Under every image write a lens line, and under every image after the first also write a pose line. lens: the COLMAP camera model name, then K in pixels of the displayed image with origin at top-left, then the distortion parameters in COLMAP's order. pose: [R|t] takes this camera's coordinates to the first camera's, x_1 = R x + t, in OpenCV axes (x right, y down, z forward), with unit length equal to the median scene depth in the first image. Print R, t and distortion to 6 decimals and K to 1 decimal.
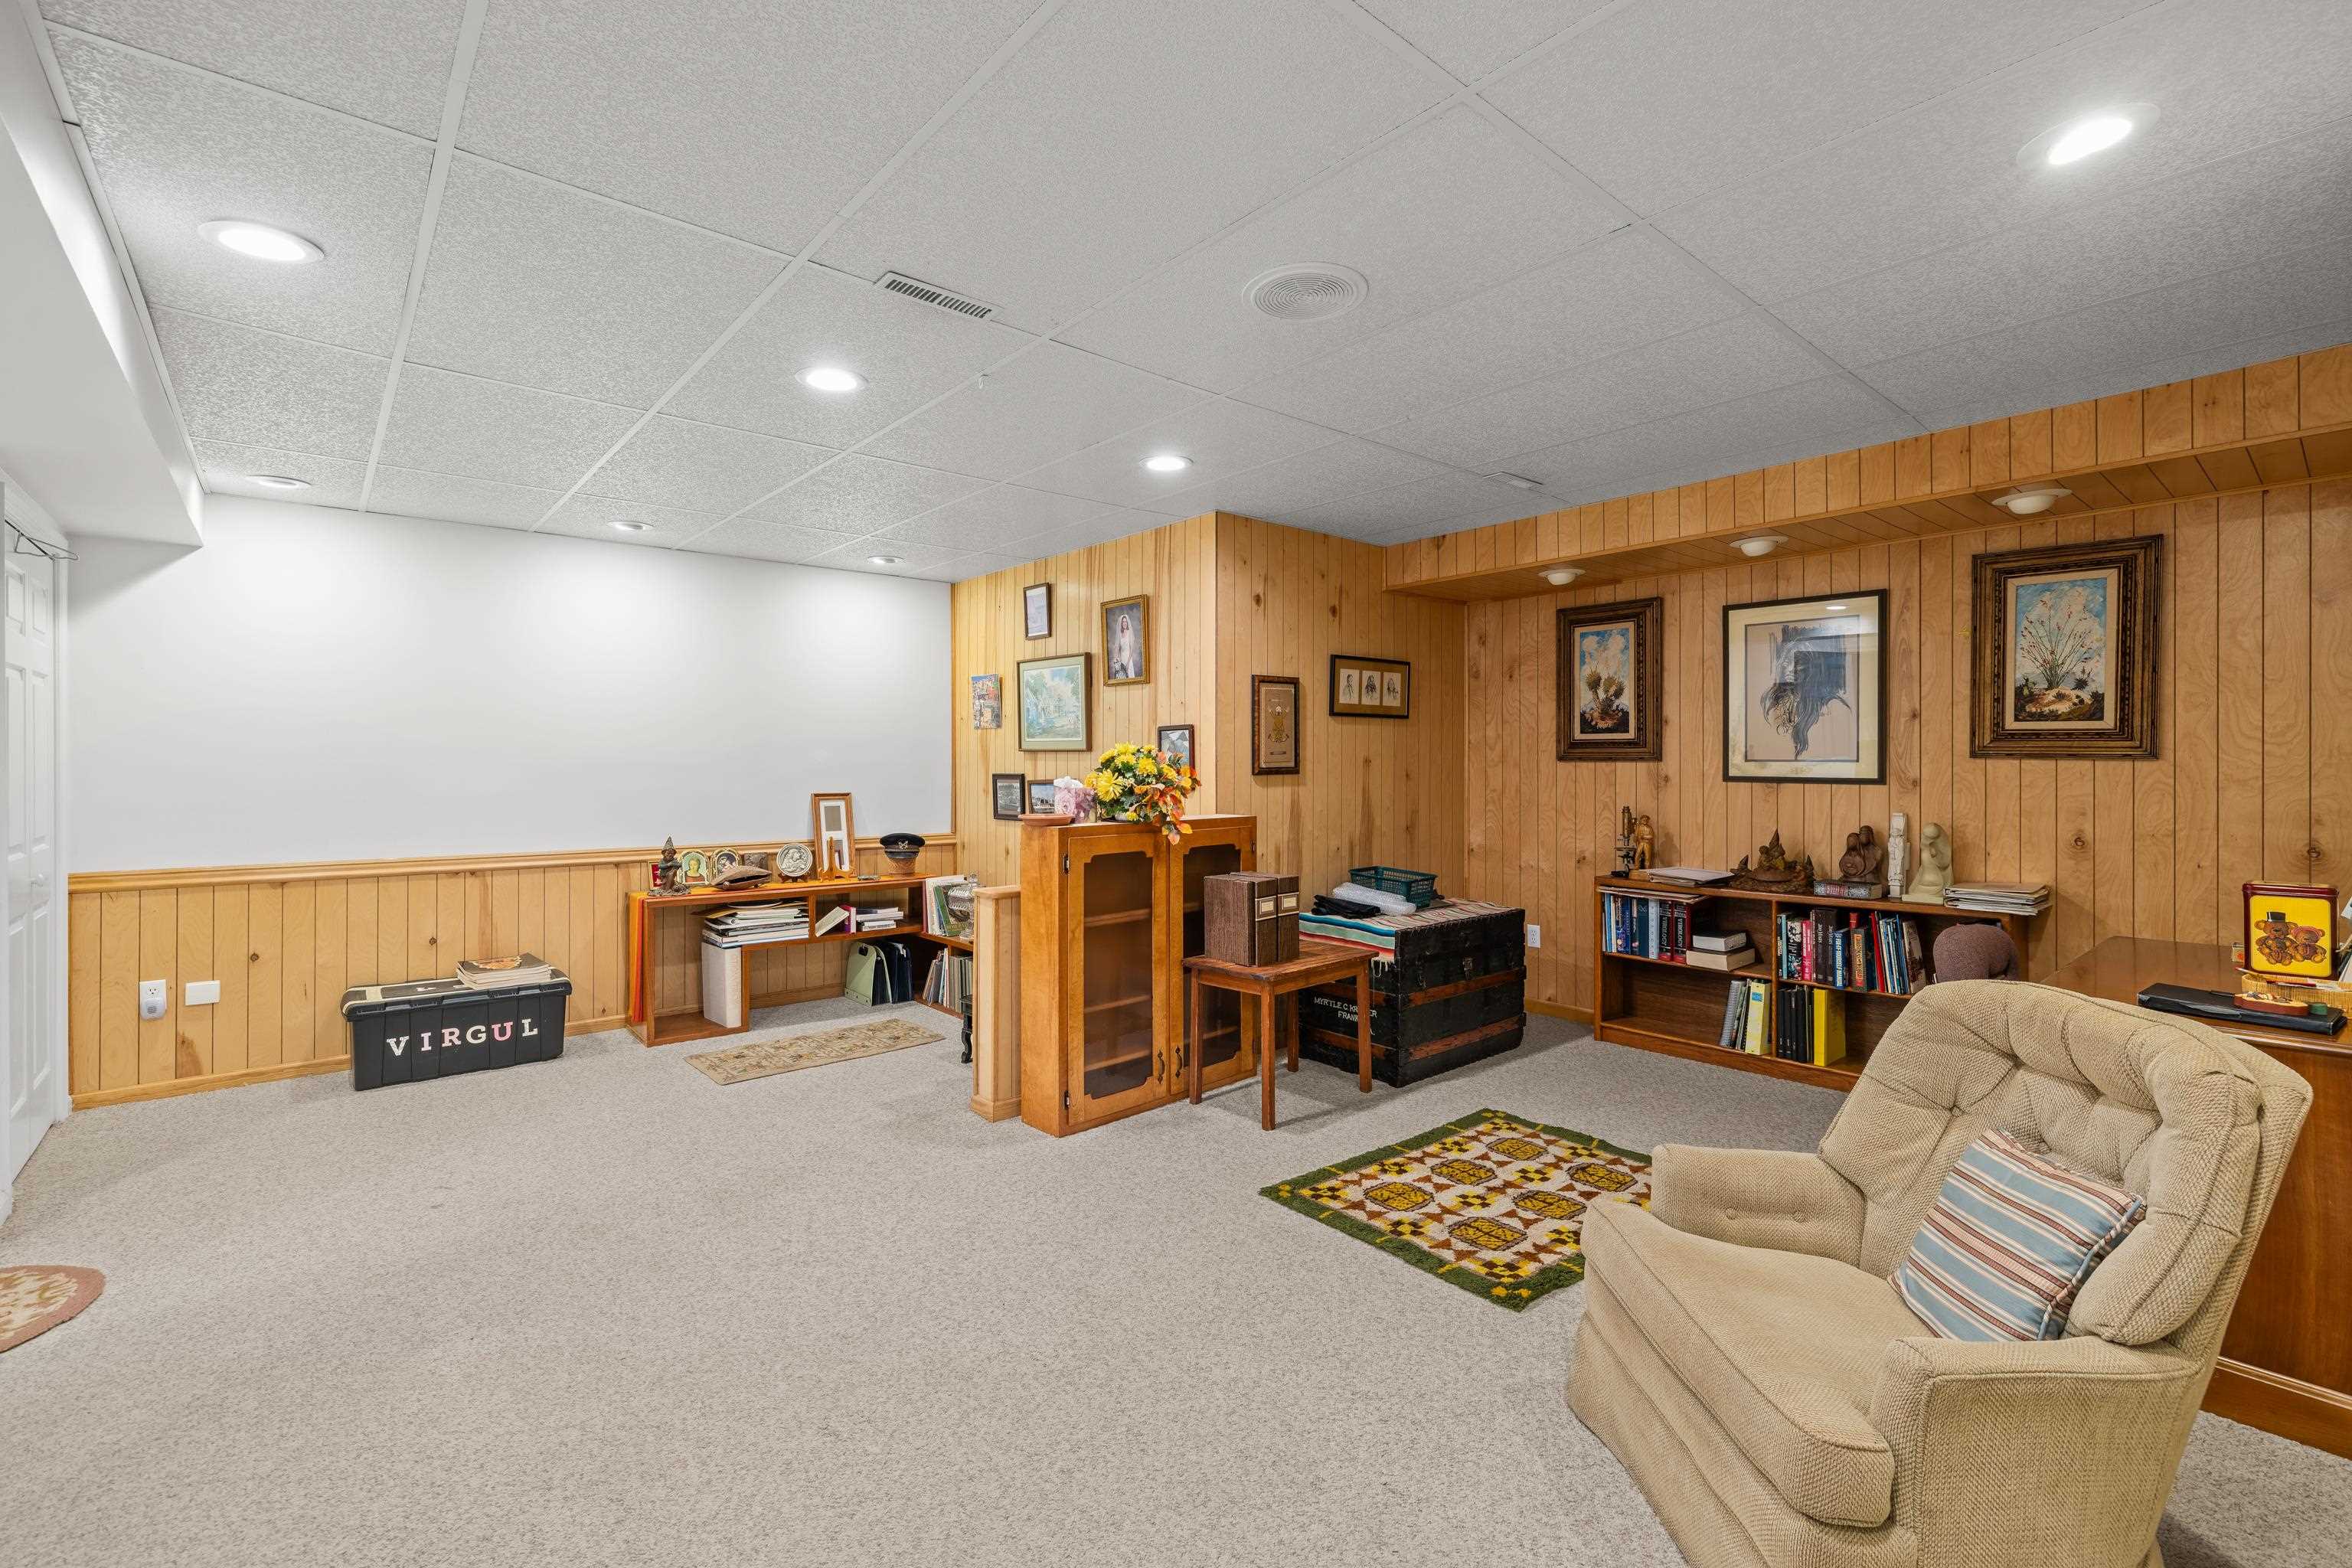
lens RADIAL K [[1004.8, 0, 1160.8], [0, 1004.8, 769.1], [0, 0, 1]] dist [0.001523, 0.000098]
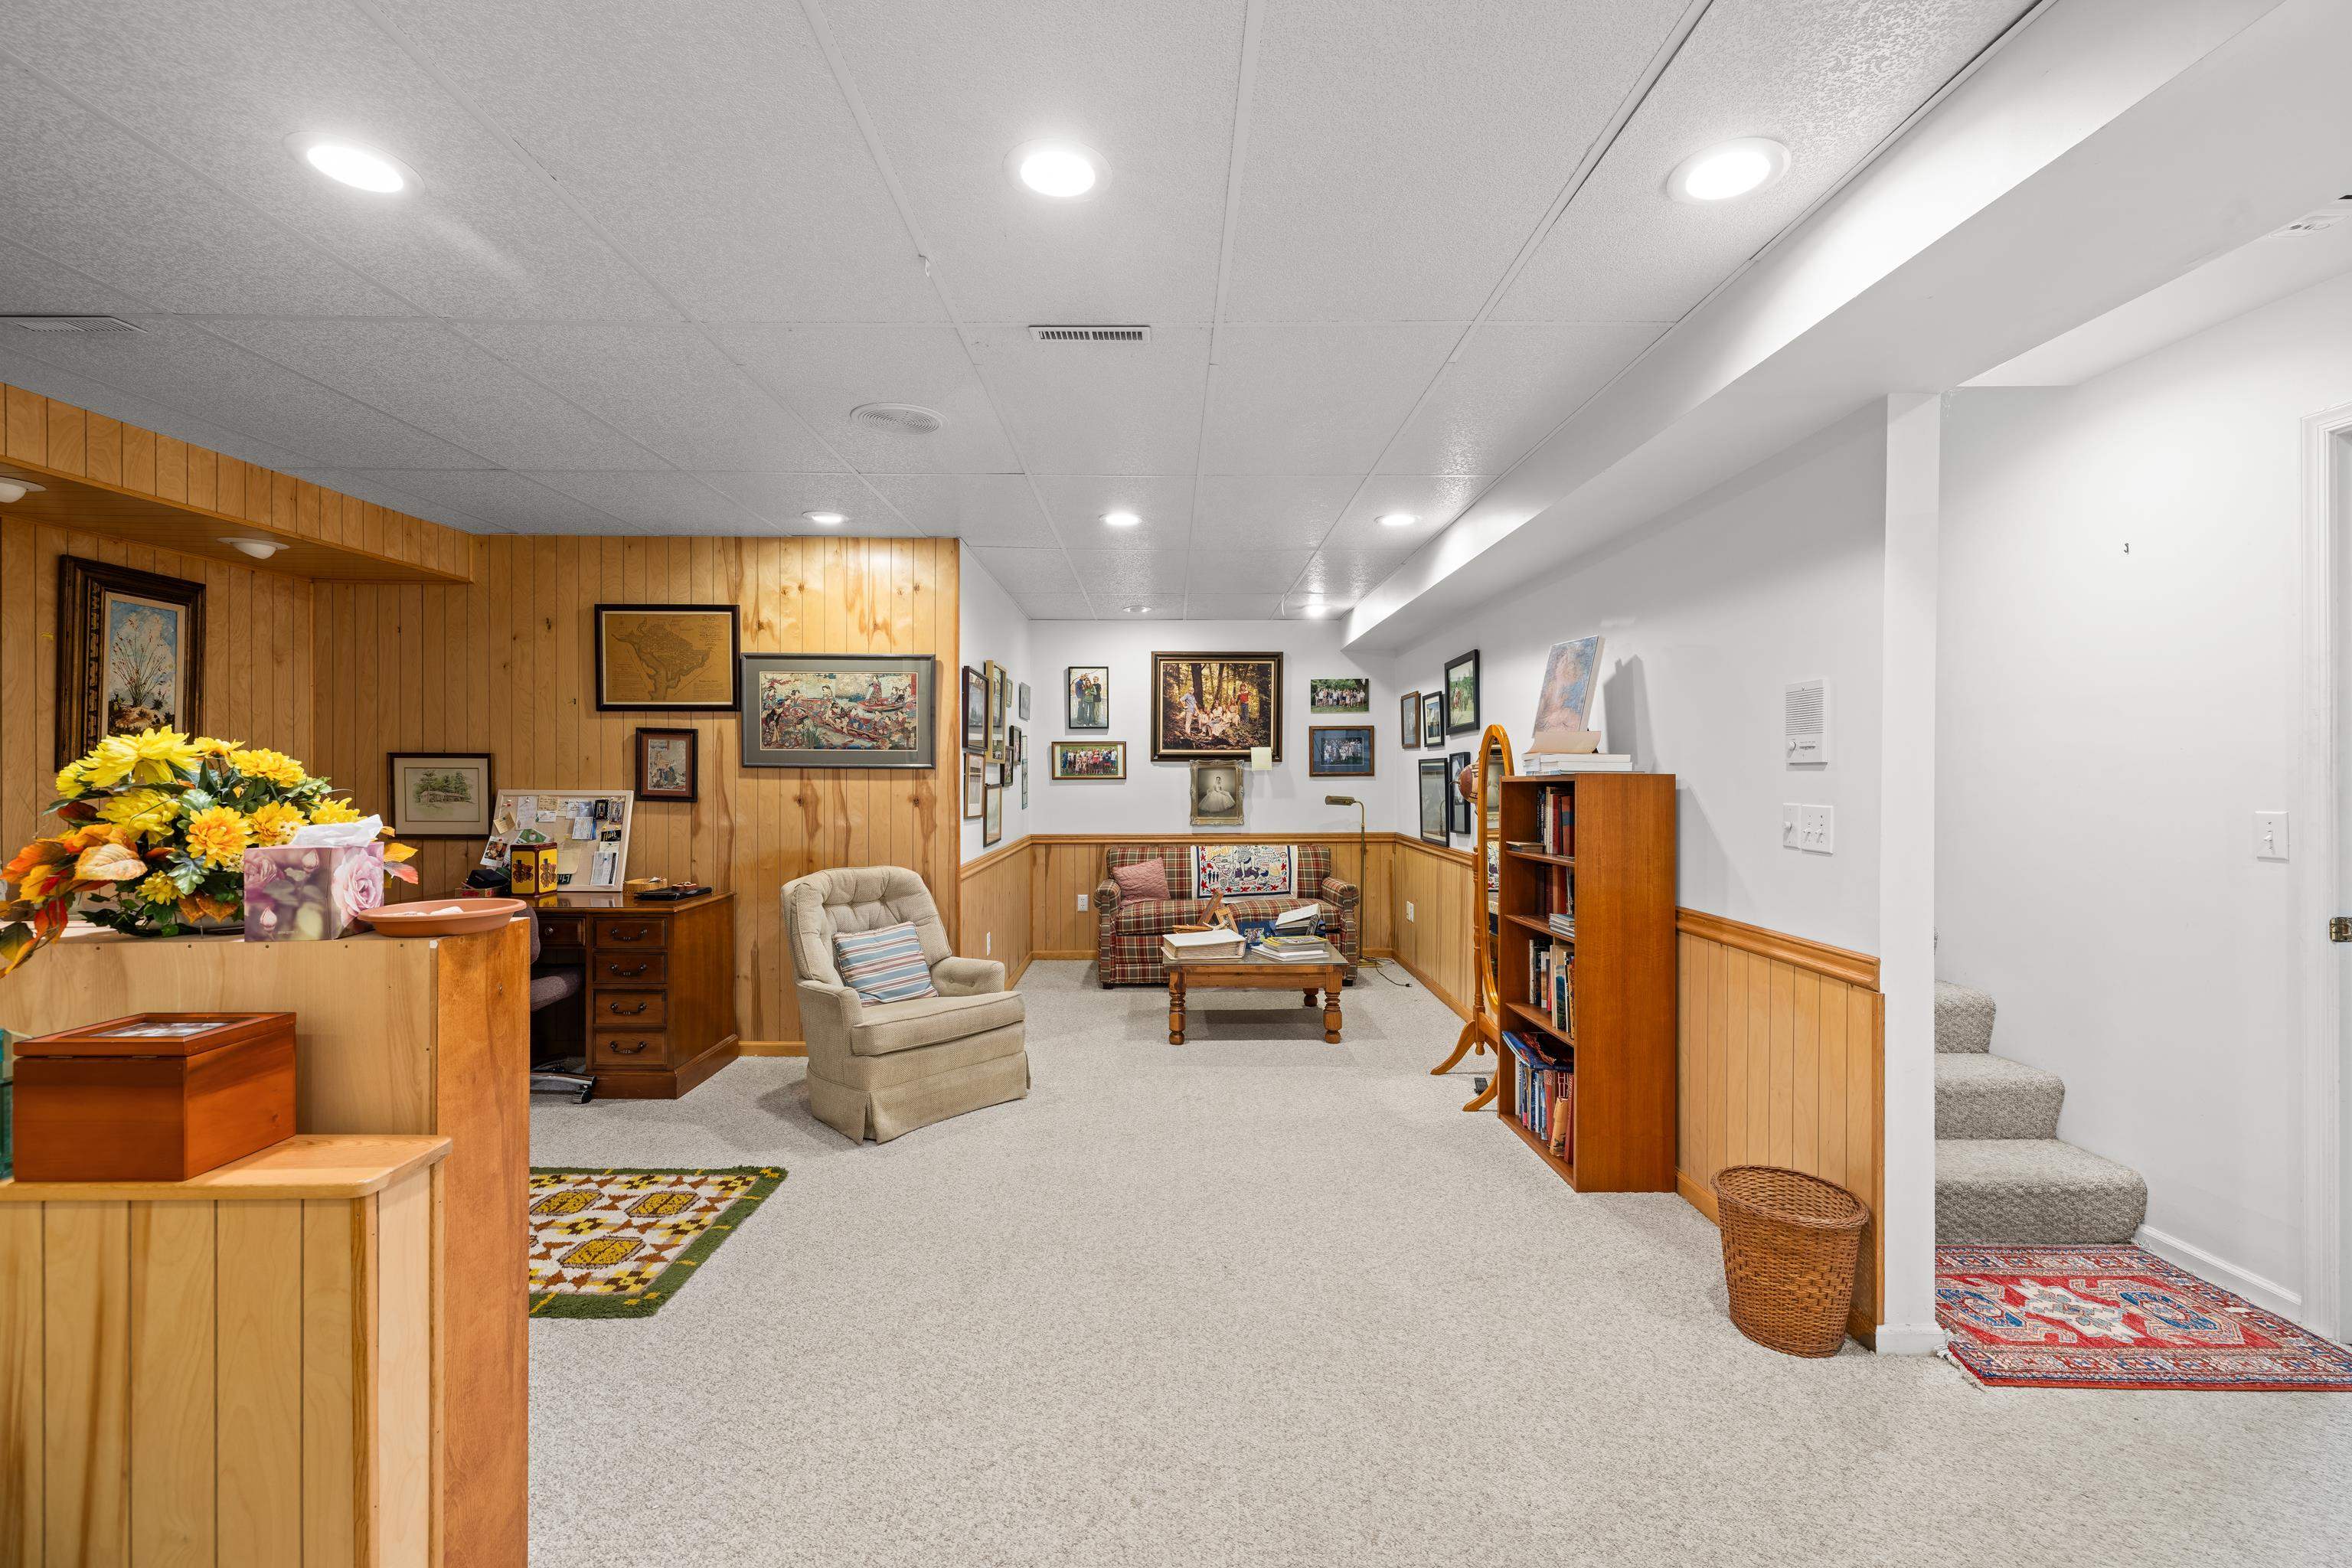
lens RADIAL K [[1004.8, 0, 1169.3], [0, 1004.8, 768.5], [0, 0, 1]] dist [0.001523, 0.000098]
pose [[-0.760339, -0.003068, 0.649519, -0.758765], [0.003385, 0.999957, 0.008686, -0.025778], [-0.649517, 0.008803, -0.760296, 1.363314]]
